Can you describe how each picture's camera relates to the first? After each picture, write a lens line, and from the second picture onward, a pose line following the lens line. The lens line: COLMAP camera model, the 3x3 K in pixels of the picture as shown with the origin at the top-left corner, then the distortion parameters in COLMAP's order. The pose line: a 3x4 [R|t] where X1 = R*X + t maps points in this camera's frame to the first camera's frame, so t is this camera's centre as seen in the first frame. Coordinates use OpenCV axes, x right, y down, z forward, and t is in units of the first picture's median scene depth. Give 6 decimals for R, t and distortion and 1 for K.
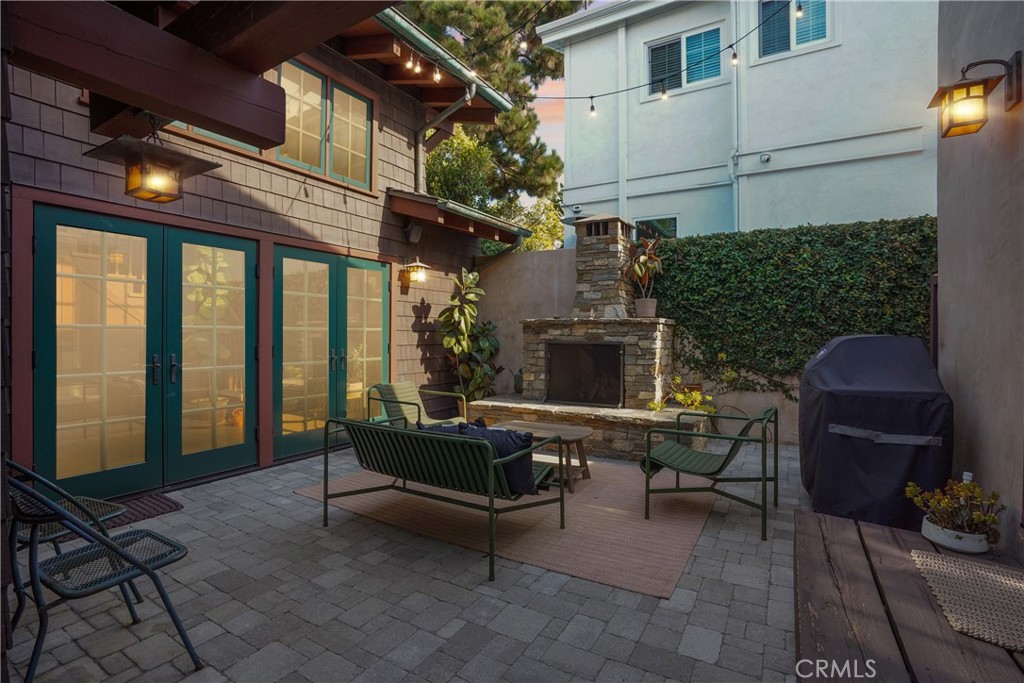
lens RADIAL K [[476.1, 0, 513.4], [0, 476.1, 333.8], [0, 0, 1]] dist [-0.049815, 0.000949]
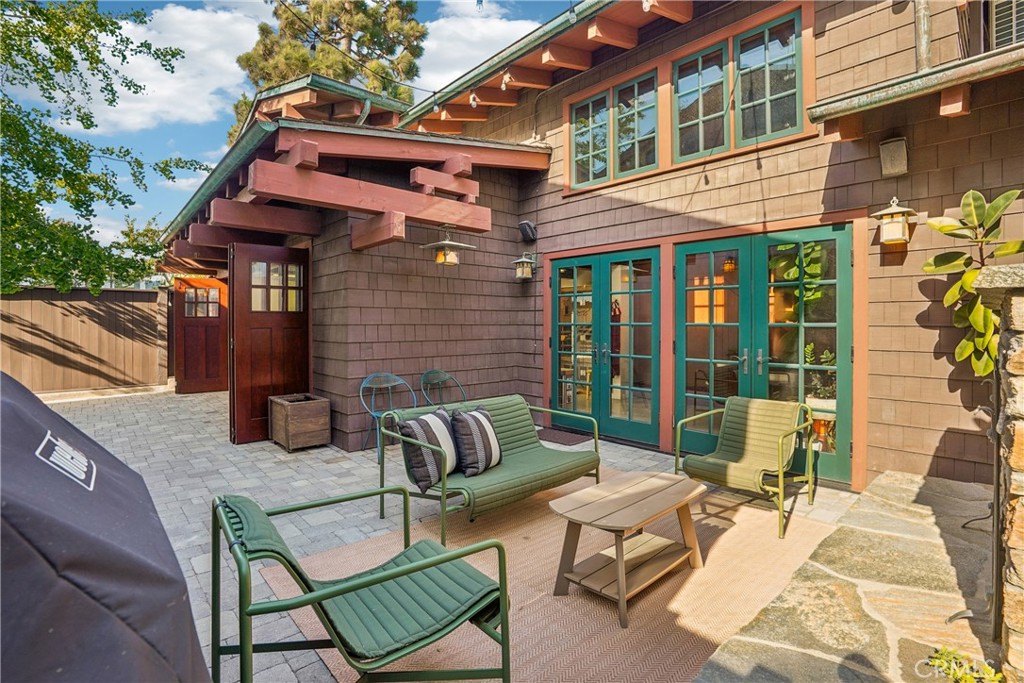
lens RADIAL K [[476.1, 0, 513.4], [0, 476.1, 333.8], [0, 0, 1]] dist [-0.049815, 0.000949]
pose [[-0.284522, 0.008910, -0.958628, 0.503869], [-0.004504, 0.999933, 0.010631, -0.001185], [0.958659, 0.007342, -0.284462, 0.787641]]
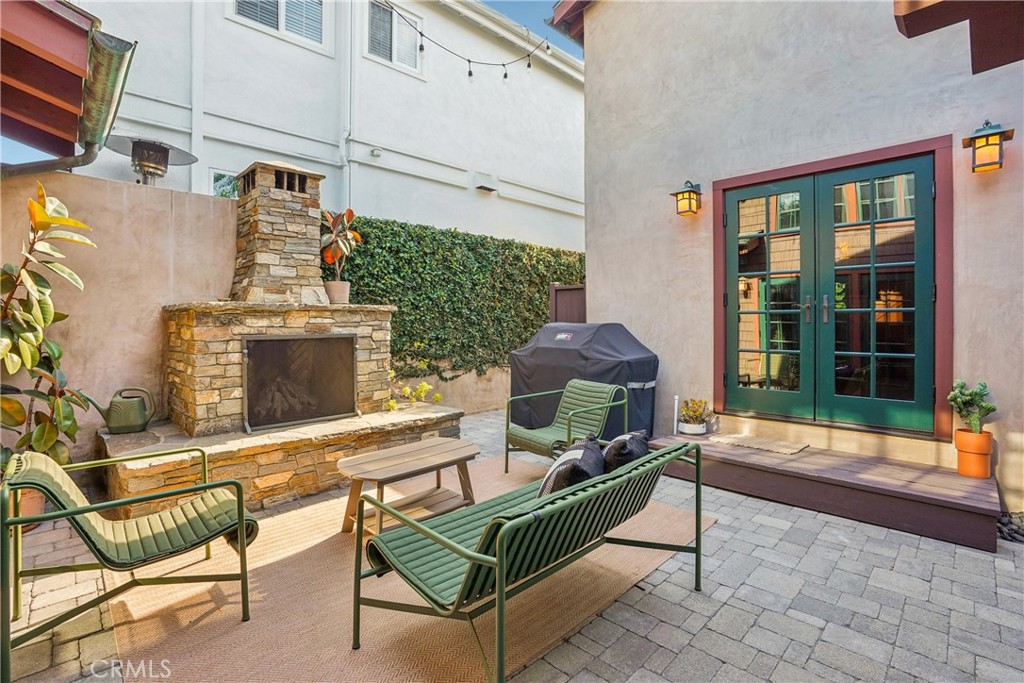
lens RADIAL K [[476.1, 0, 513.4], [0, 476.1, 333.8], [0, 0, 1]] dist [-0.049815, 0.000949]
pose [[0.261757, -0.029329, 0.964688, -0.461723], [0.008727, 0.999569, 0.028022, -0.003321], [-0.965094, 0.001083, 0.261900, 0.508451]]
